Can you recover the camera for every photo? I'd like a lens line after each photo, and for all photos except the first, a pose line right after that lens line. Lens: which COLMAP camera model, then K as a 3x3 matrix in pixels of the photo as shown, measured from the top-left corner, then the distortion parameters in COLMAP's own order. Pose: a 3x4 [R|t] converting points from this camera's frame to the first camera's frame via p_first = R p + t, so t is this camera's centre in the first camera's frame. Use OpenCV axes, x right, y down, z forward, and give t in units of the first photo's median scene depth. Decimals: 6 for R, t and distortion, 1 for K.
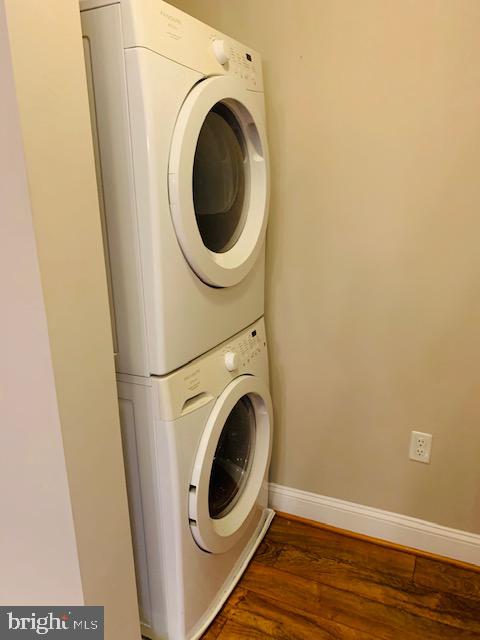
lens RADIAL K [[492.3, 0, 235.9], [0, 492.3, 320.3], [0, 0, 1]] dist [0.031243, -0.031121]
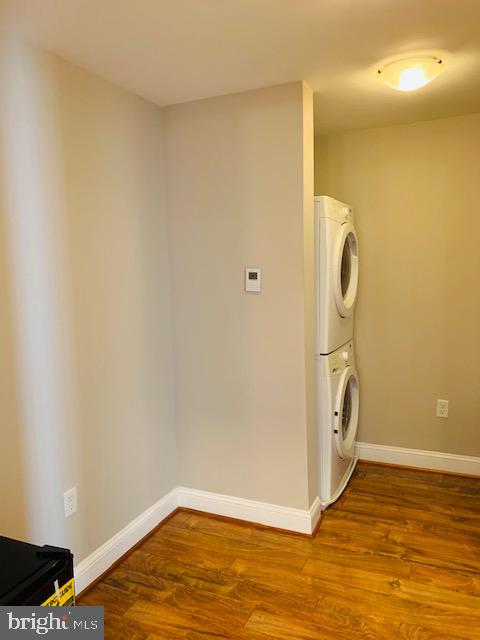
lens RADIAL K [[492.3, 0, 243.7], [0, 492.3, 318.7], [0, 0, 1]] dist [0.031243, -0.031121]
pose [[0.999661, 0.000245, 0.026053, -0.454569], [0.003833, 0.987689, -0.156382, 0.233905], [-0.025771, 0.156429, 0.987353, -0.930922]]
